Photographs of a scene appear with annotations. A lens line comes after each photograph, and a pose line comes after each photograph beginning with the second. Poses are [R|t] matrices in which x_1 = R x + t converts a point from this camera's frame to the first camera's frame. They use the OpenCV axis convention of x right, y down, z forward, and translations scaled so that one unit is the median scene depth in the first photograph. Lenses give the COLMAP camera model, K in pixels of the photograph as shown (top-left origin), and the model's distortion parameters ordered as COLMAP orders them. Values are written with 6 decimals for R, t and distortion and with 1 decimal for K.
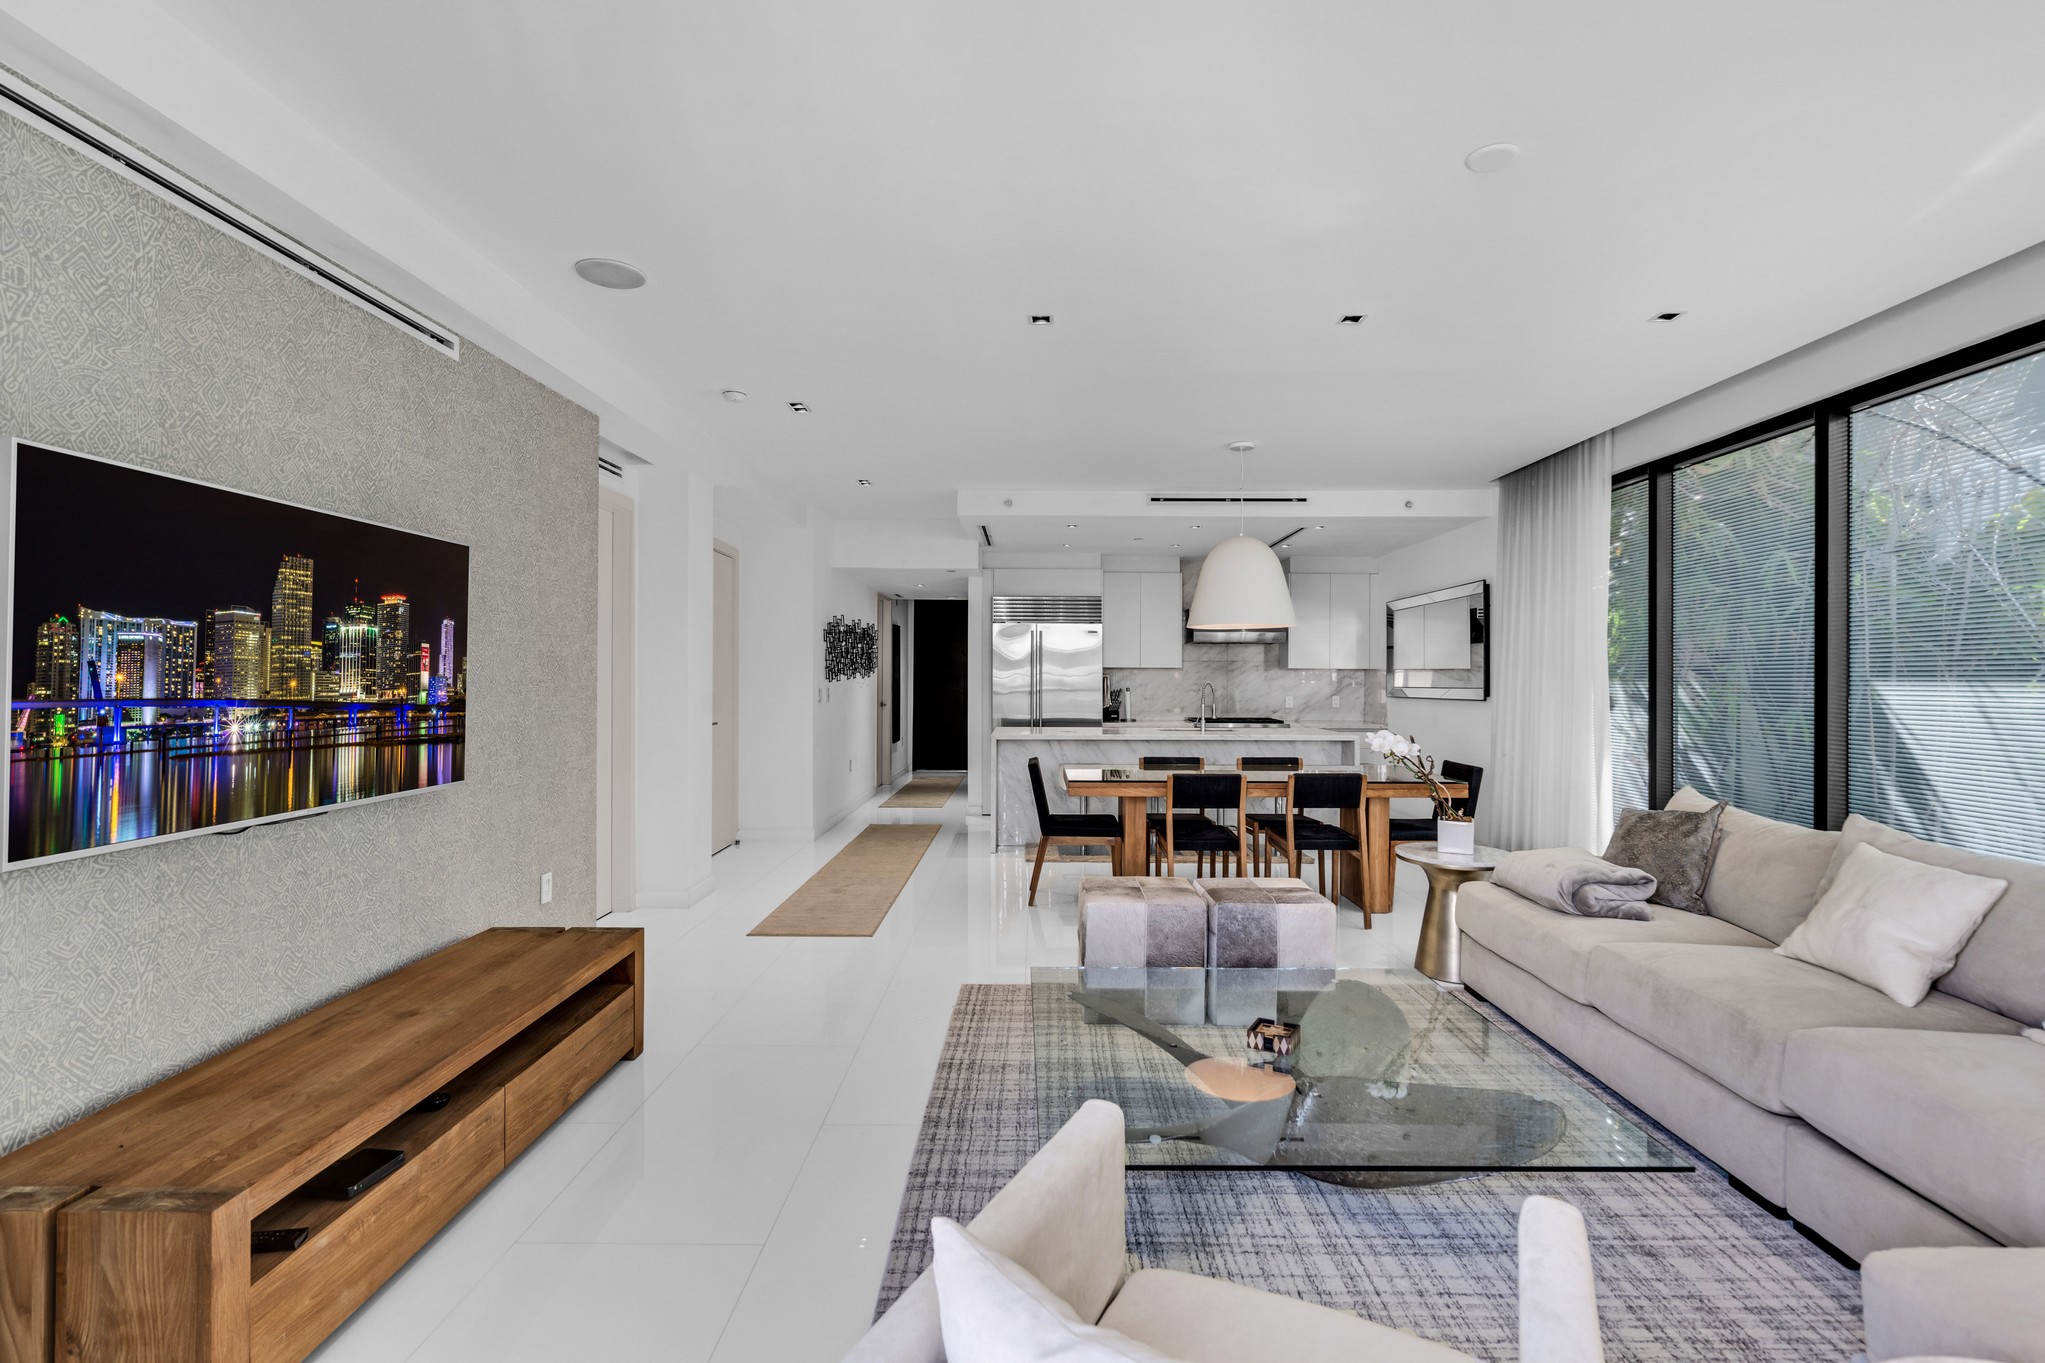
lens RADIAL K [[957.0, 0, 1032.7], [0, 957.0, 676.1], [0, 0, 1]] dist [-0.018903, 0.030500]
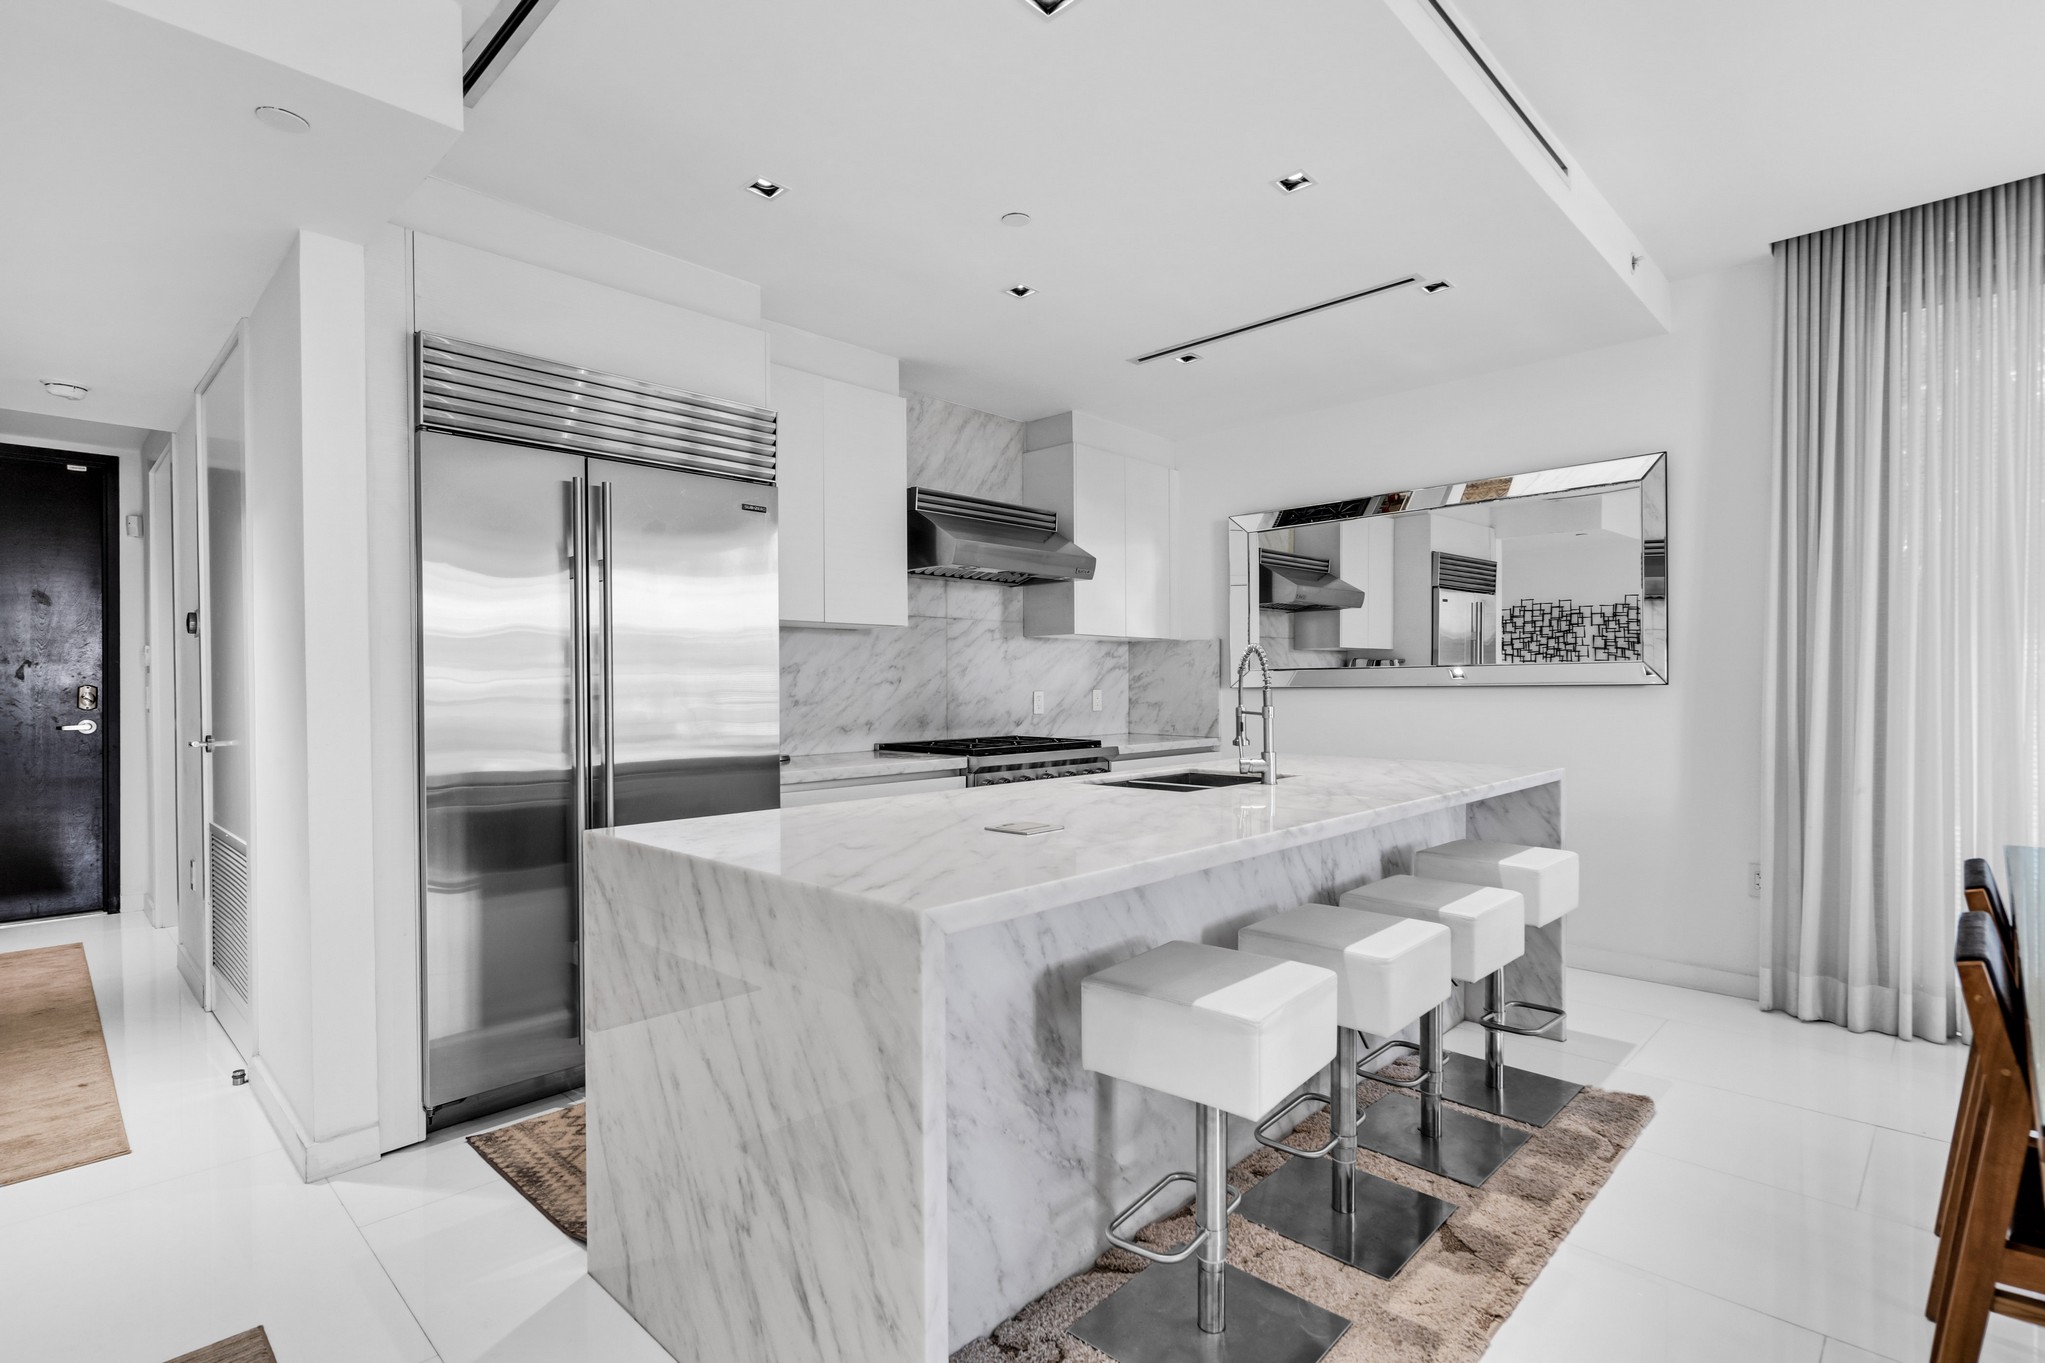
lens RADIAL K [[978.9, 0, 1022.6], [0, 978.9, 700.3], [0, 0, 1]] dist [0.000343, 0.000243]
pose [[0.685207, -0.017890, 0.728129, -0.408439], [0.006308, 0.999807, 0.018629, 0.054735], [-0.728321, -0.008172, 0.685187, 2.258143]]
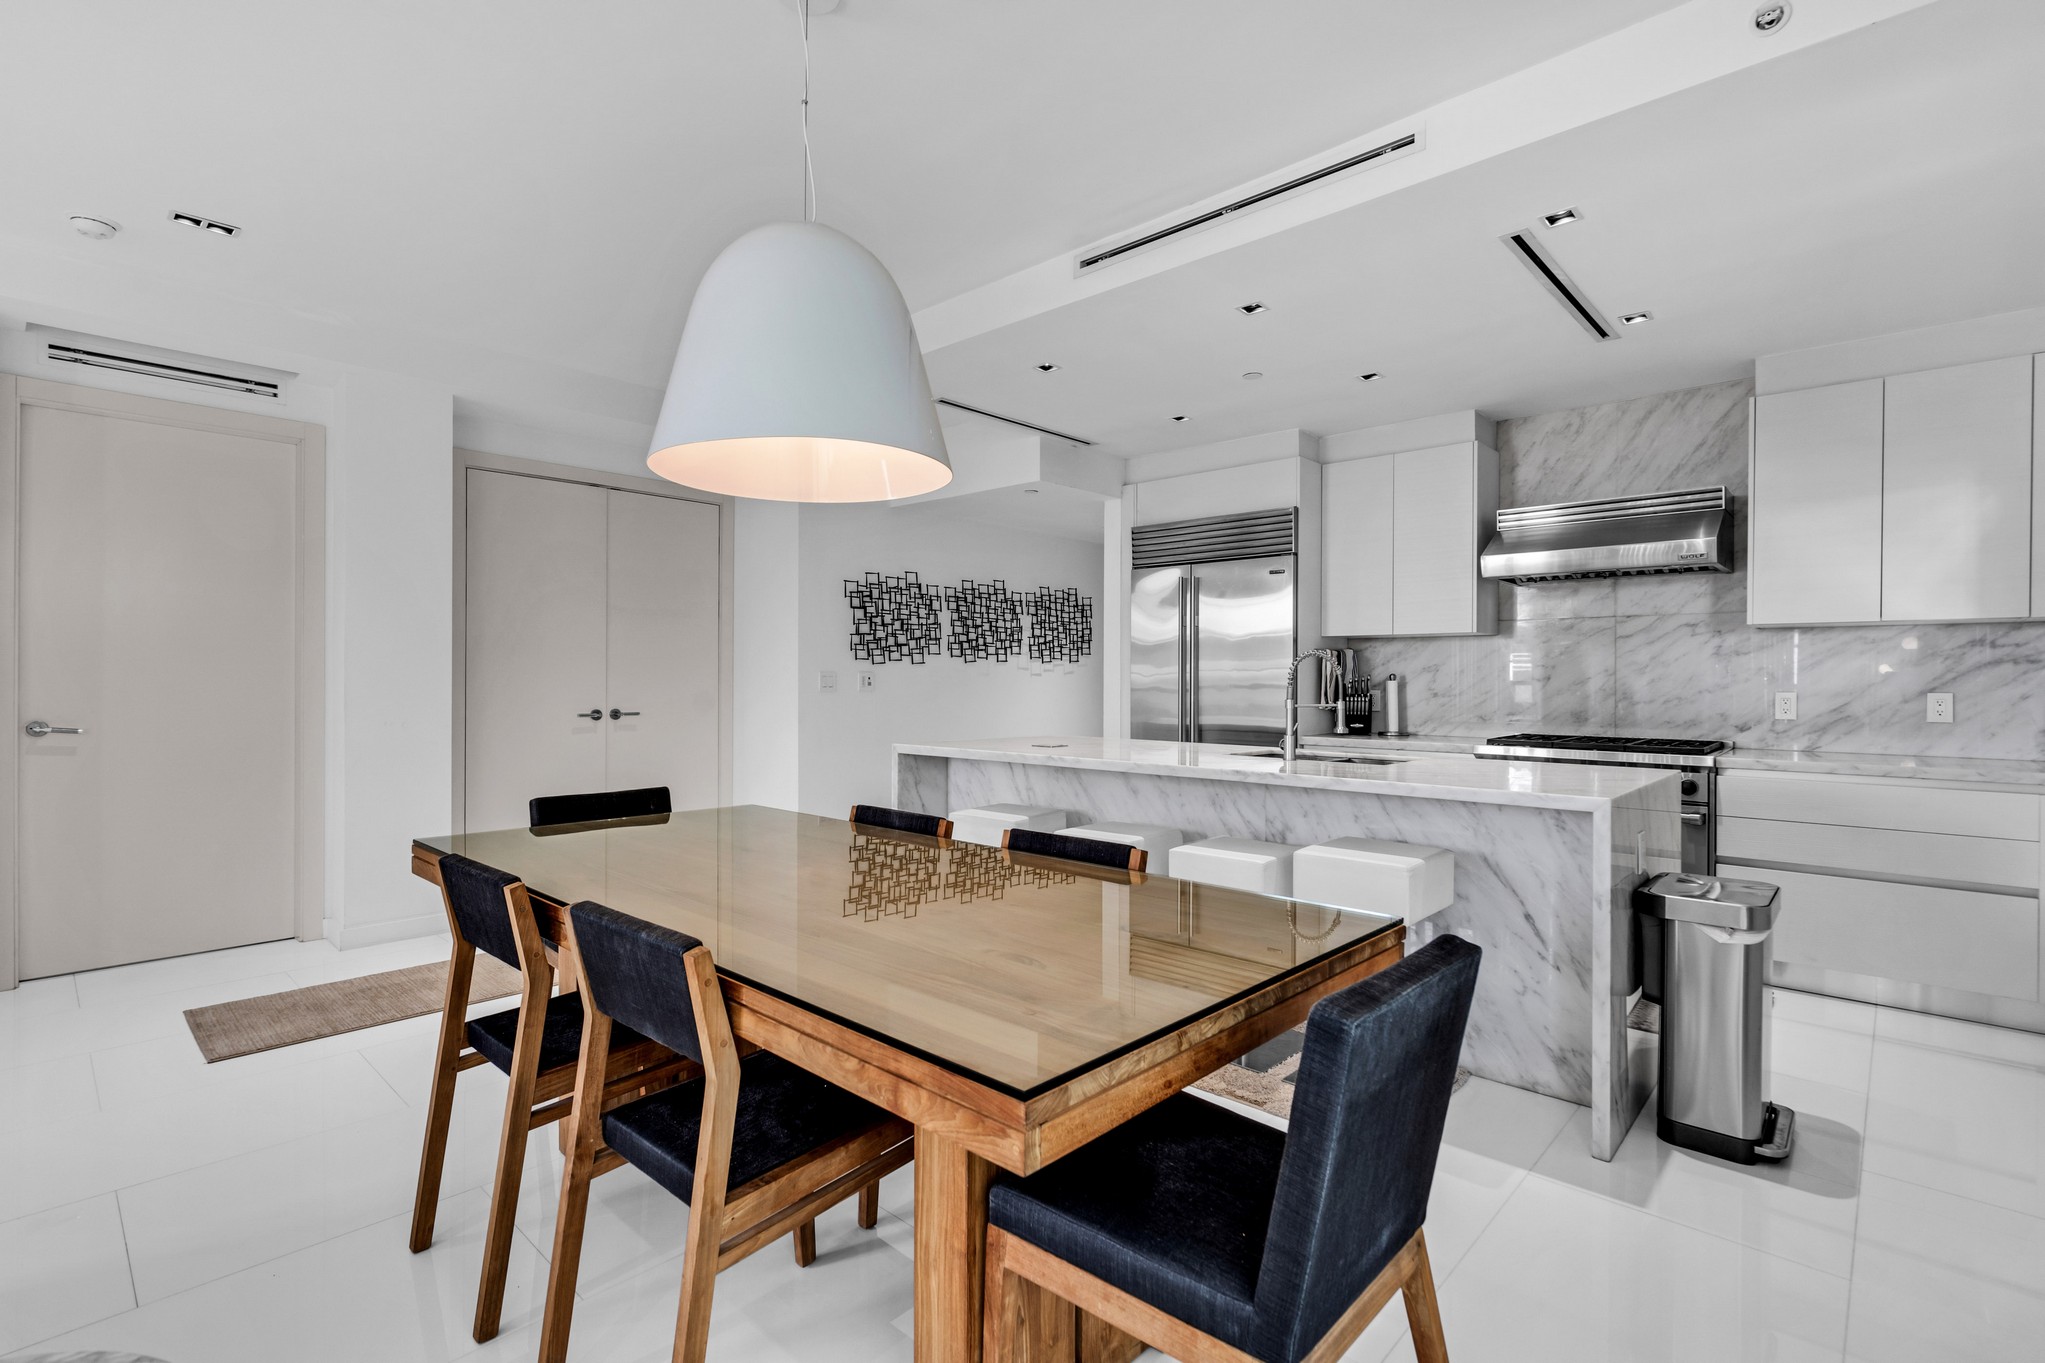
lens RADIAL K [[957.0, 0, 1032.7], [0, 957.0, 676.1], [0, 0, 1]] dist [-0.018903, 0.030500]
pose [[0.731852, 0.007040, -0.681427, 1.082309], [-0.004397, 0.999975, 0.005608, 0.043801], [0.681450, -0.001108, 0.731864, 1.620444]]
